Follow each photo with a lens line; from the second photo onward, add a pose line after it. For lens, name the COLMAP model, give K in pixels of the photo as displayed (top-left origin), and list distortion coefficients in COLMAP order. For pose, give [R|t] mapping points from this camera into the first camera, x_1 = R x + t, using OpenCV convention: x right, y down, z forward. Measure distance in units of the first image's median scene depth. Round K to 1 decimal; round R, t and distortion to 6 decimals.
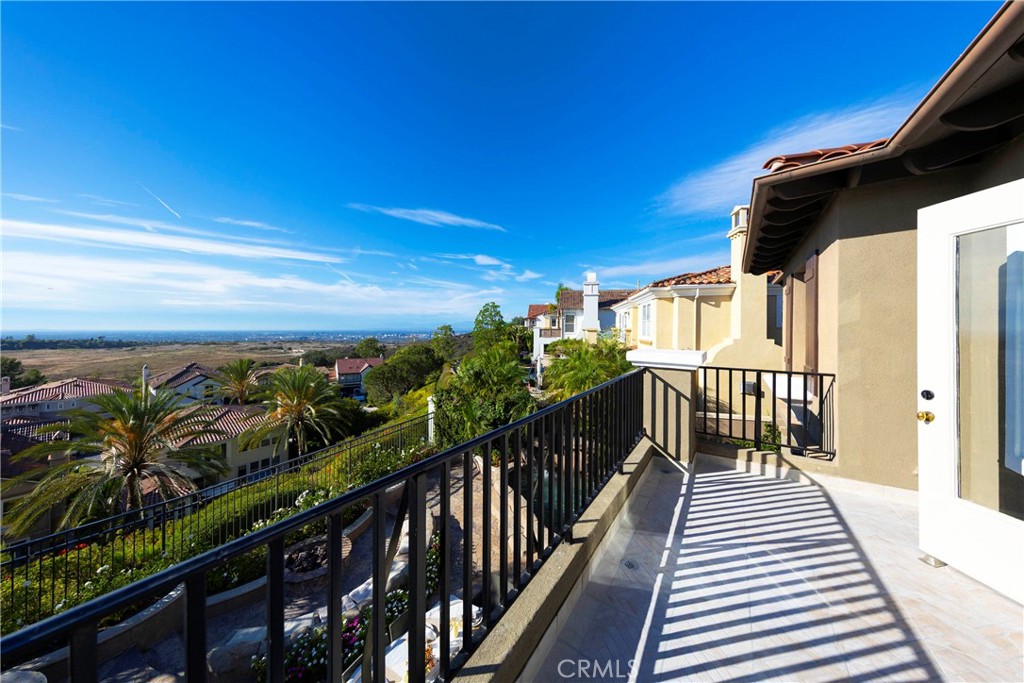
lens RADIAL K [[329.0, 0, 498.8], [0, 329.0, 326.6], [0, 0, 1]] dist [0.005697, -0.000145]
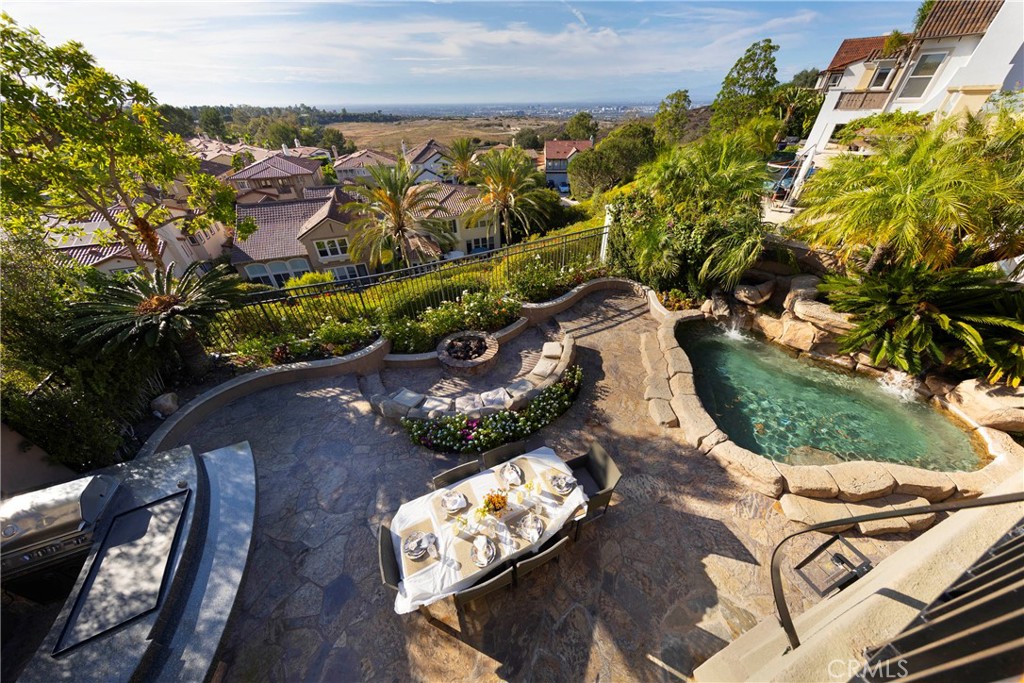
lens RADIAL K [[331.4, 0, 522.9], [0, 331.4, 342.1], [0, 0, 1]] dist [0.005534, -0.000171]
pose [[0.860073, 0.291918, -0.418399, 0.013701], [0.014698, 0.805597, 0.592281, 0.004341], [0.509958, -0.515555, 0.688582, 0.075283]]
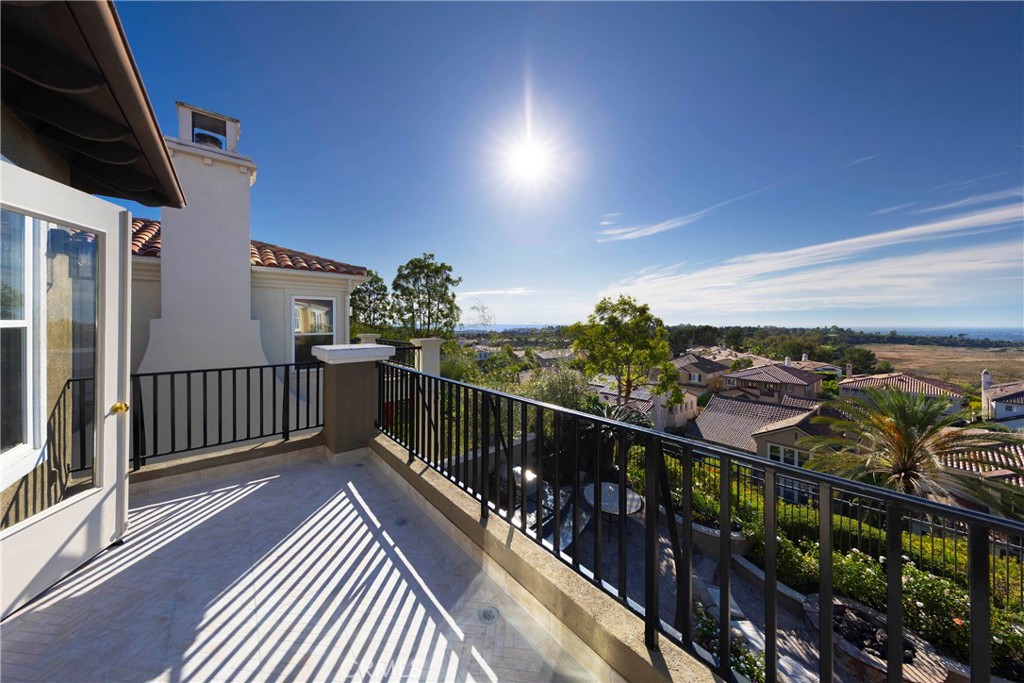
lens RADIAL K [[329.0, 0, 498.8], [0, 329.0, 326.6], [0, 0, 1]] dist [0.005697, -0.000145]
pose [[-0.248238, 0.004998, -0.968686, 0.083785], [0.004658, 0.999981, 0.003966, 0.001489], [0.968688, -0.003527, -0.248257, 0.089292]]
